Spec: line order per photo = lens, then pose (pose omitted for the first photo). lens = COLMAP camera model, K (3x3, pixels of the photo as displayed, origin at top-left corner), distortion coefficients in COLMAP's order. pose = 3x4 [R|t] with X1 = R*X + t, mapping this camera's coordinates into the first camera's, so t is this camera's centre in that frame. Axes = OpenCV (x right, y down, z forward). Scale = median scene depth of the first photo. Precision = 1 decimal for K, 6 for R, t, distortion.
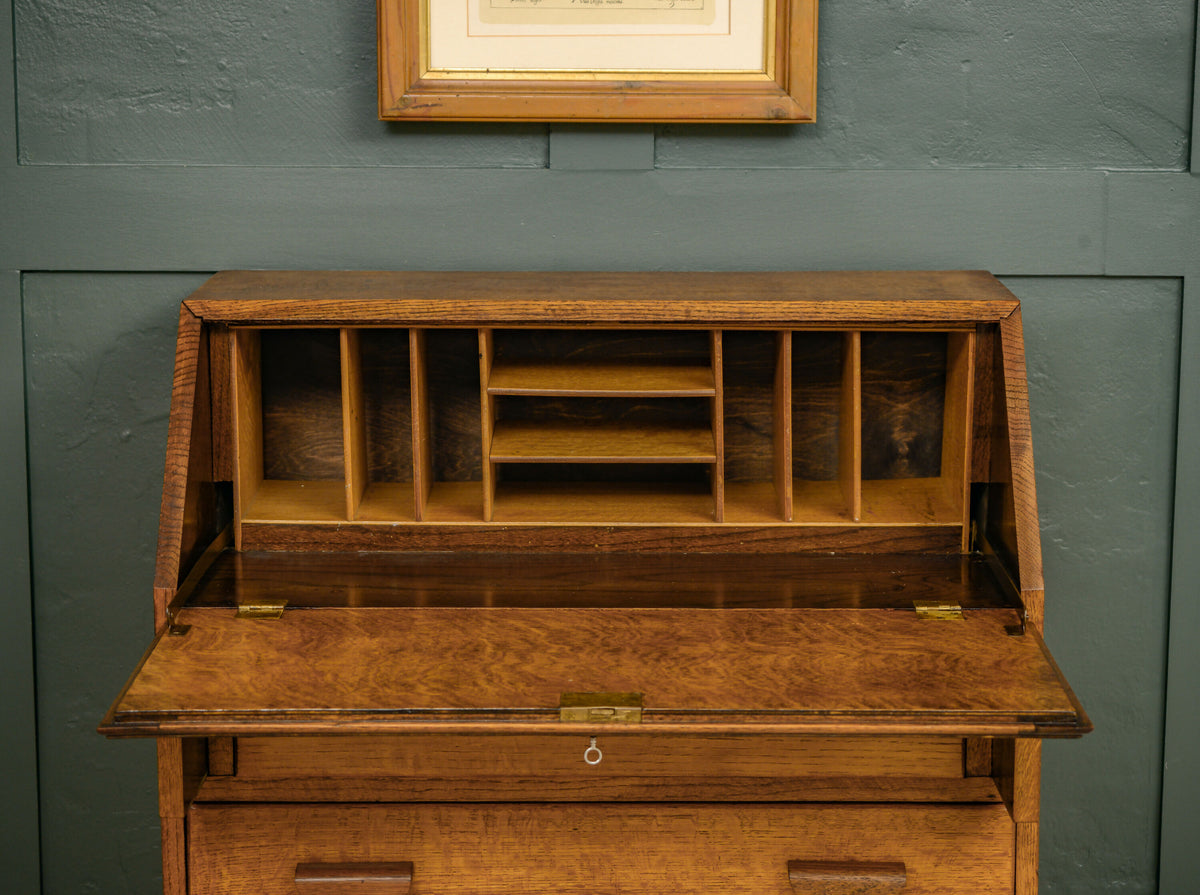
lens RADIAL K [[2615.2, 0, 603.0], [0, 2615.2, 444.0], [0, 0, 1]] dist [0.092229, 0.000000]
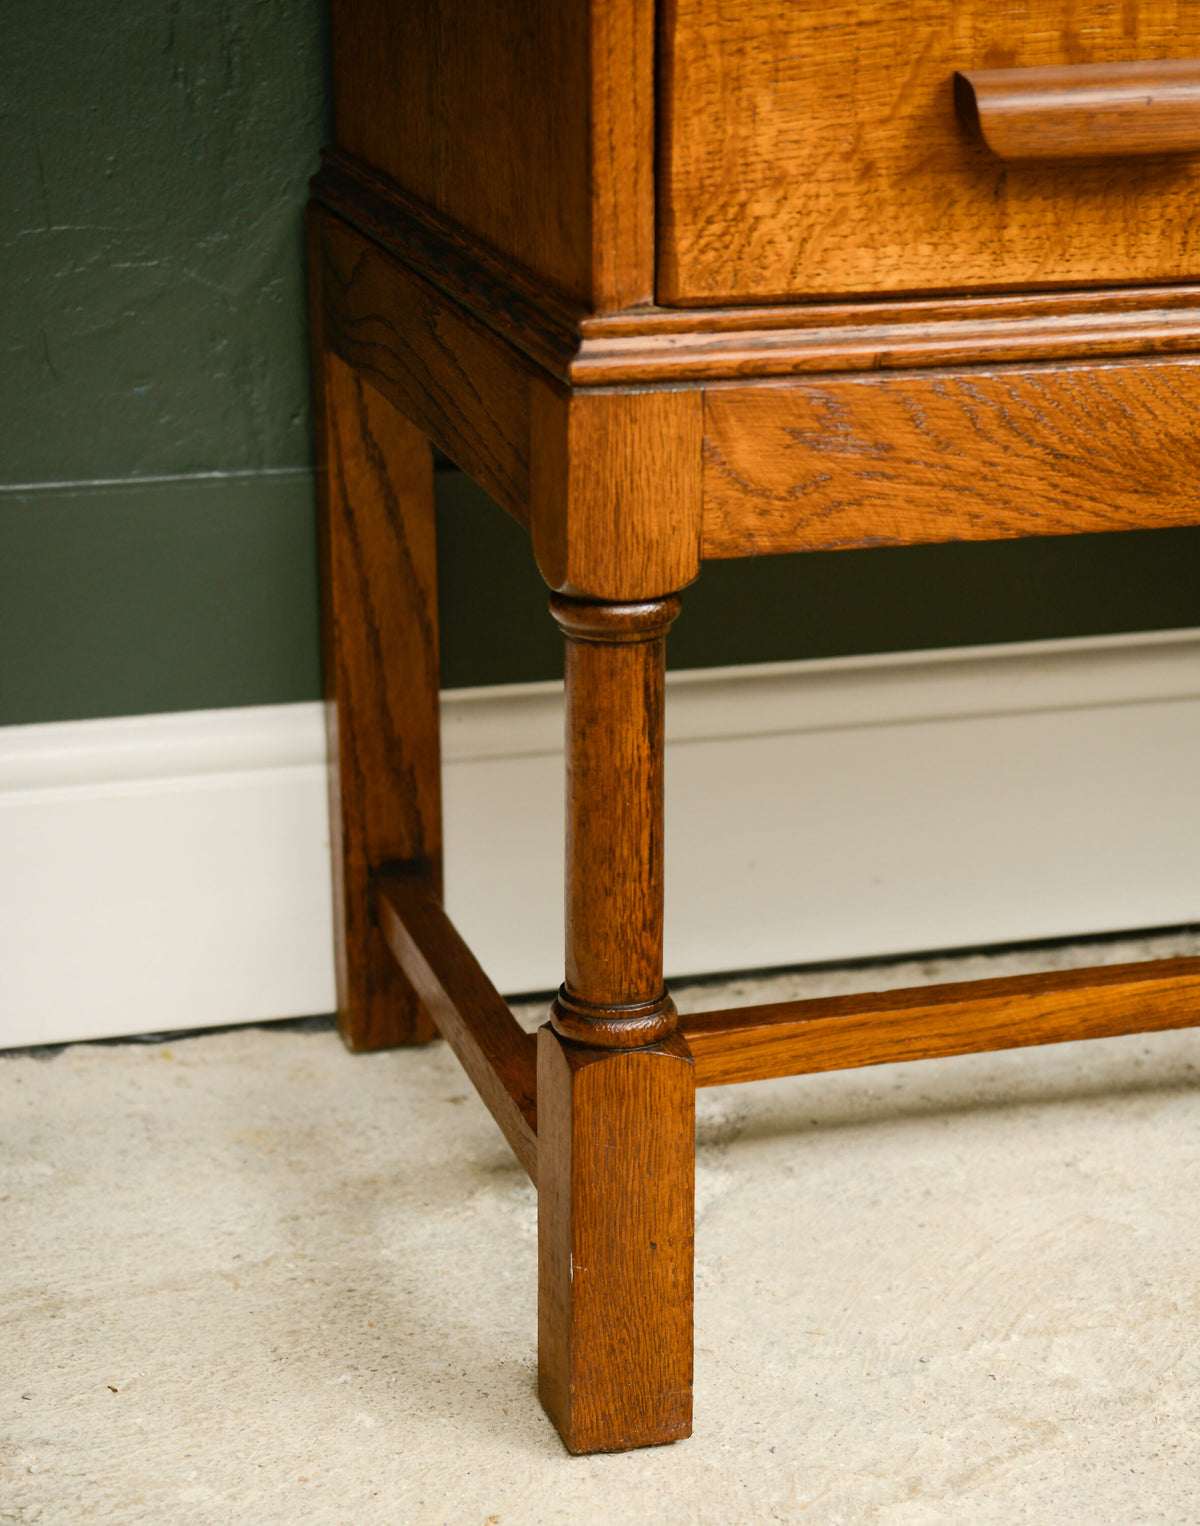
lens RADIAL K [[3376.6, 0, 617.7], [0, 3376.6, 904.3], [0, 0, 1]] dist [0.050810, 0.000000]
pose [[0.958237, -0.098523, 0.268469, -0.279897], [0.055035, 0.984765, 0.164954, 0.180897], [-0.280631, -0.143289, 0.949060, 0.511395]]
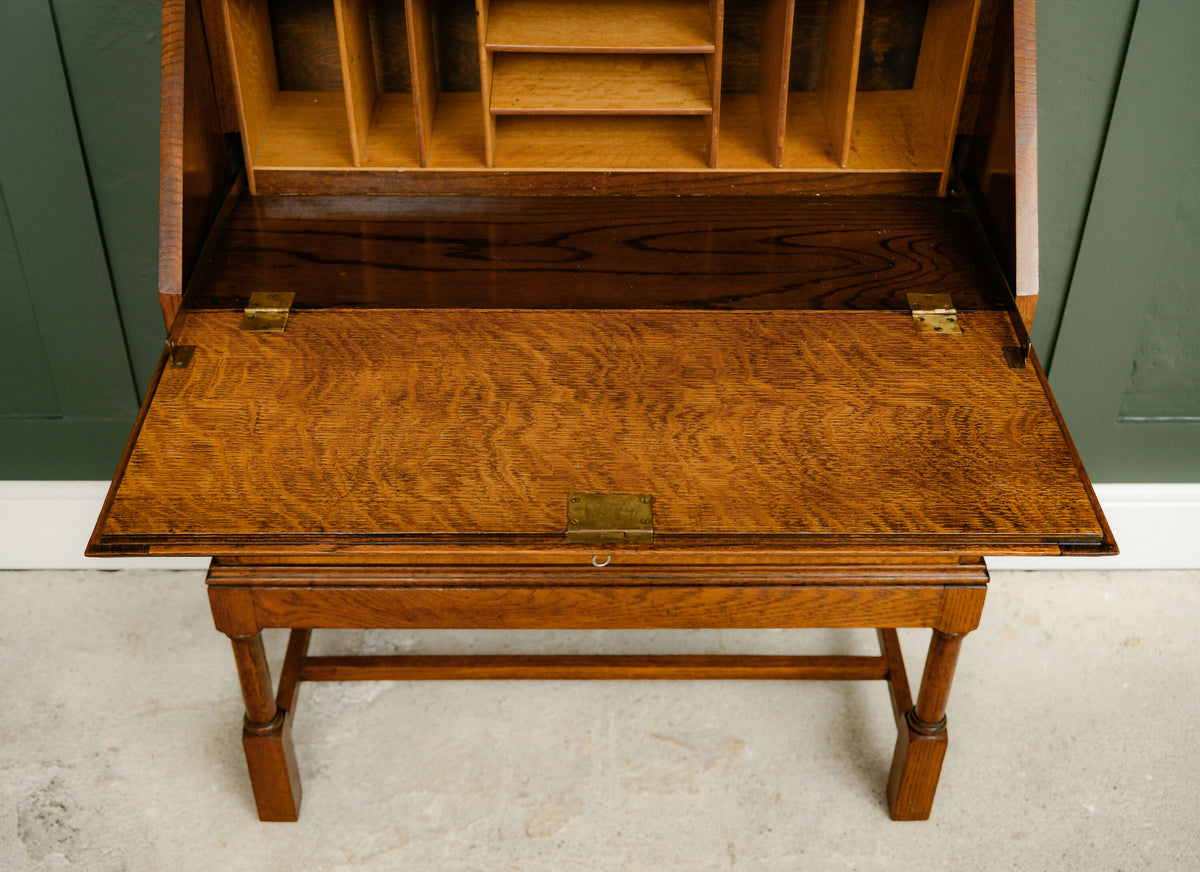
lens RADIAL K [[1426.7, 0, 599.7], [0, 1426.7, 437.2], [0, 0, 1]] dist [-0.047192, 0.000000]
pose [[0.999813, -0.003550, 0.019016, -0.011605], [-0.005531, 0.889526, 0.456851, -0.133516], [-0.018537, -0.456871, 0.889340, 0.446978]]
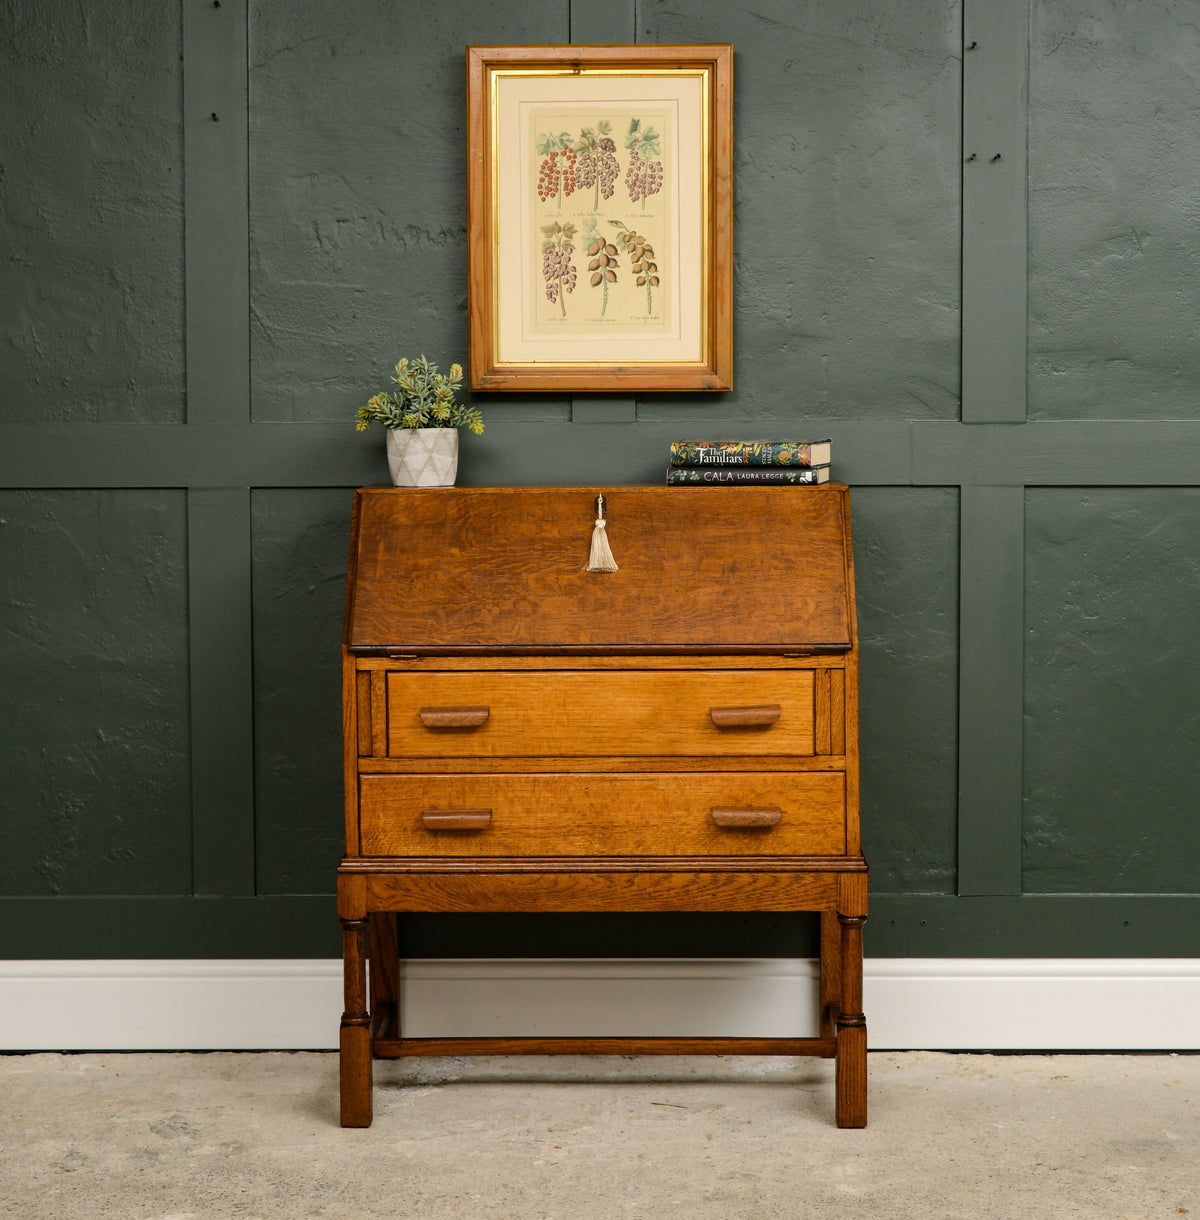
lens RADIAL K [[2536.4, 0, 595.9], [0, 2536.4, 598.1], [0, 0, 1]] dist [0.023559, 0.000000]
pose [[0.999812, -0.005964, -0.018438, 0.024634], [0.003925, 0.994063, -0.108737, 0.189219], [0.018977, 0.108644, 0.993900, -0.605043]]
